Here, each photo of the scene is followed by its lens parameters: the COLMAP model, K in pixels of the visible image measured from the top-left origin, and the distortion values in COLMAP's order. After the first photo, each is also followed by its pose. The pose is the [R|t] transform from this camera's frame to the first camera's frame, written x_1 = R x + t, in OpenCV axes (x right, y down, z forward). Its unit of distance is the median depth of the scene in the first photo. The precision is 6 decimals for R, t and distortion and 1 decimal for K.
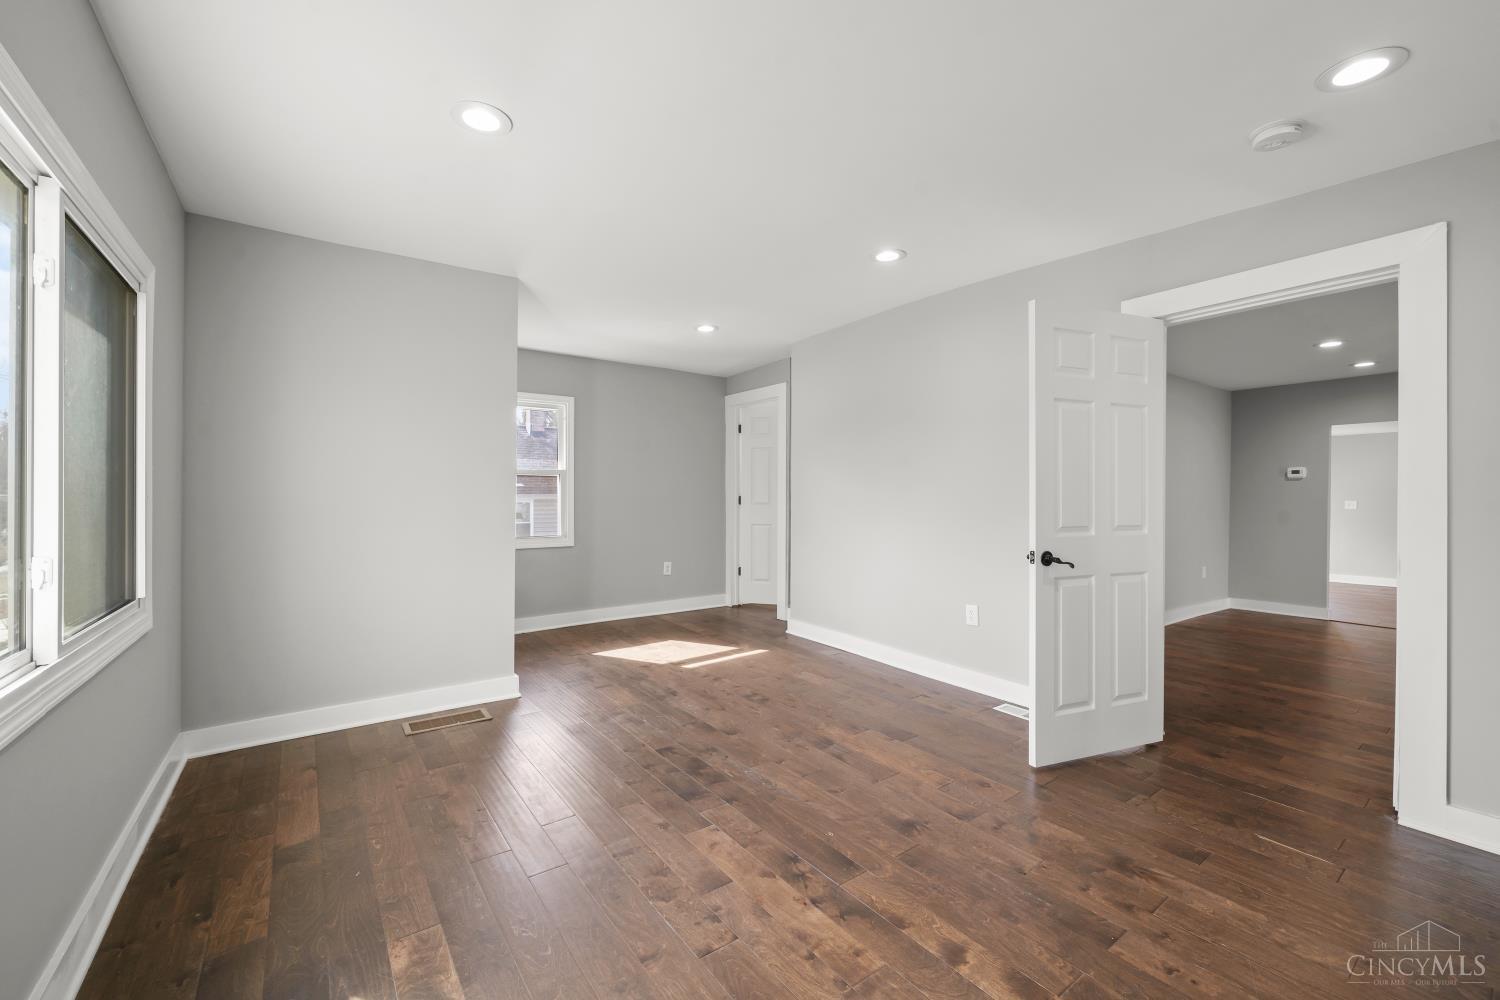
lens RADIAL K [[612.1, 0, 752.4], [0, 612.1, 476.8], [0, 0, 1]] dist [-0.000227, -0.000093]
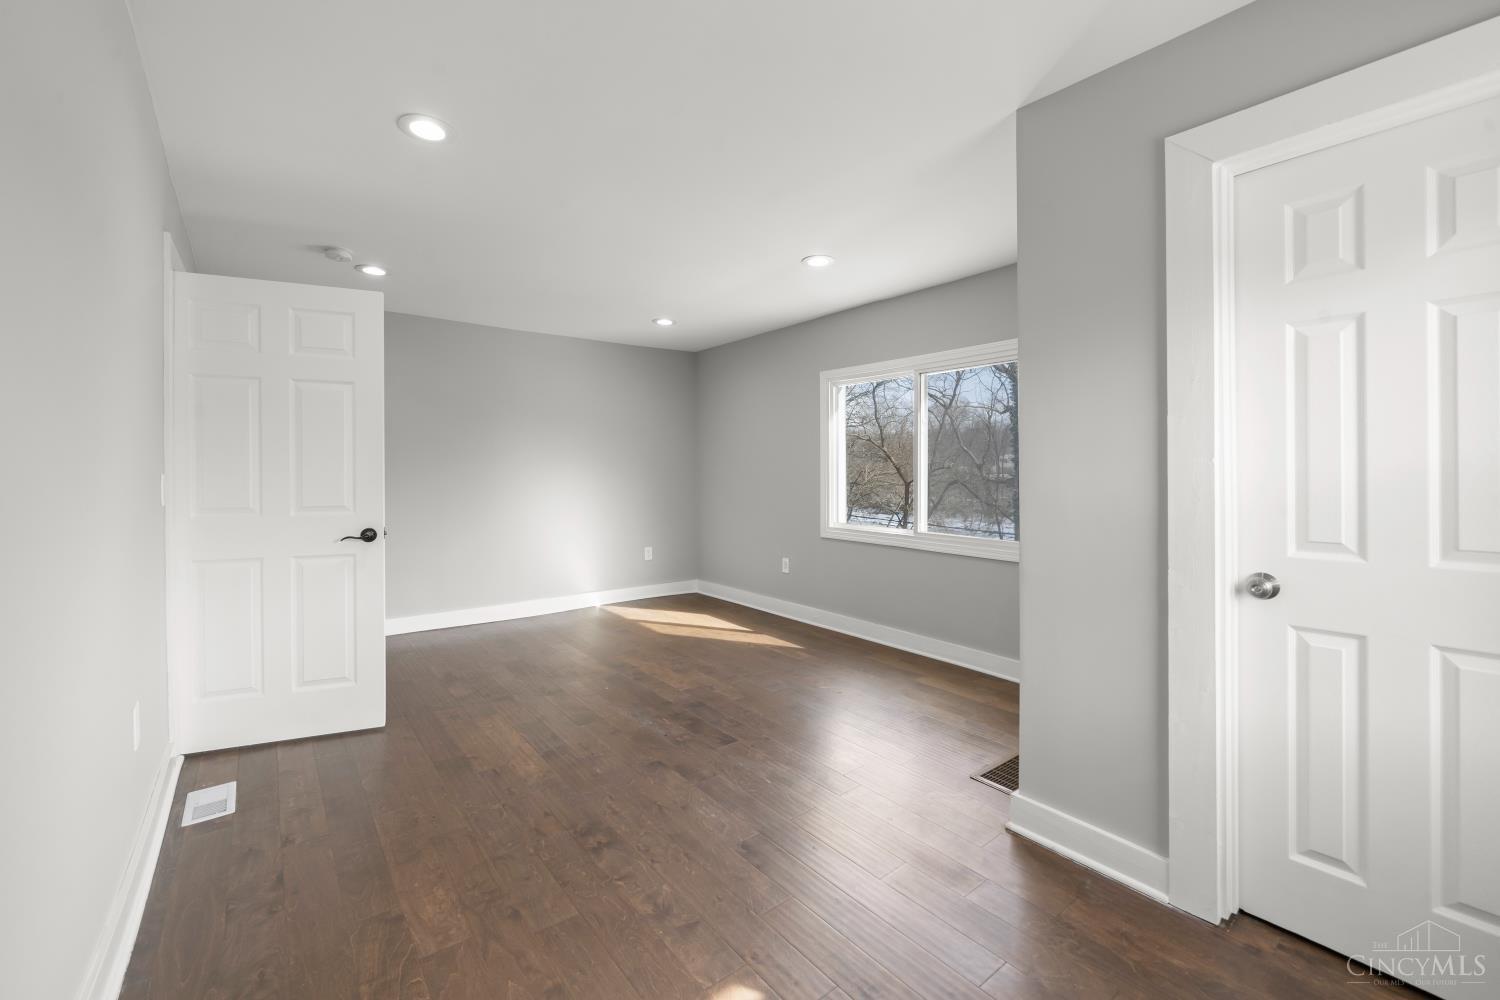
lens RADIAL K [[612.1, 0, 752.4], [0, 612.1, 476.8], [0, 0, 1]] dist [-0.000227, -0.000093]
pose [[-0.999322, -0.007280, -0.036103, -0.138337], [-0.006366, 0.999658, -0.025356, 0.049175], [0.036275, -0.025109, -0.999026, 1.918390]]
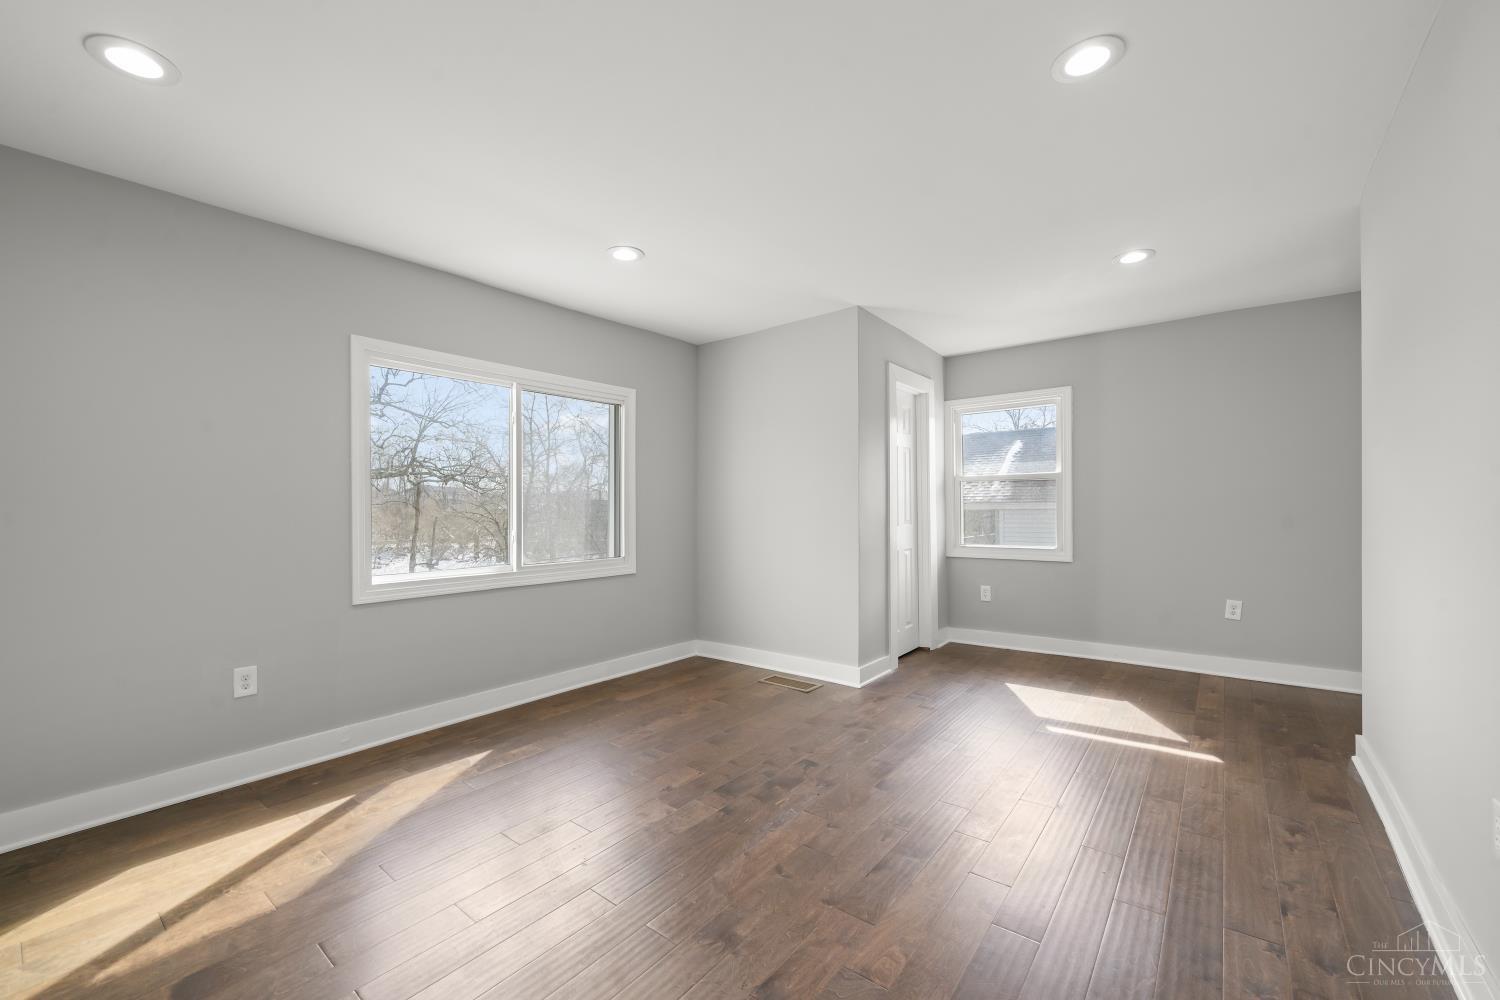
lens RADIAL K [[605.7, 0, 735.2], [0, 605.7, 496.3], [0, 0, 1]] dist [-0.008350, -0.000113]
pose [[0.246937, -0.021377, -0.968796, 0.749767], [0.038643, 0.999179, -0.012198, 0.025478], [0.968261, -0.034425, 0.247561, 0.638404]]
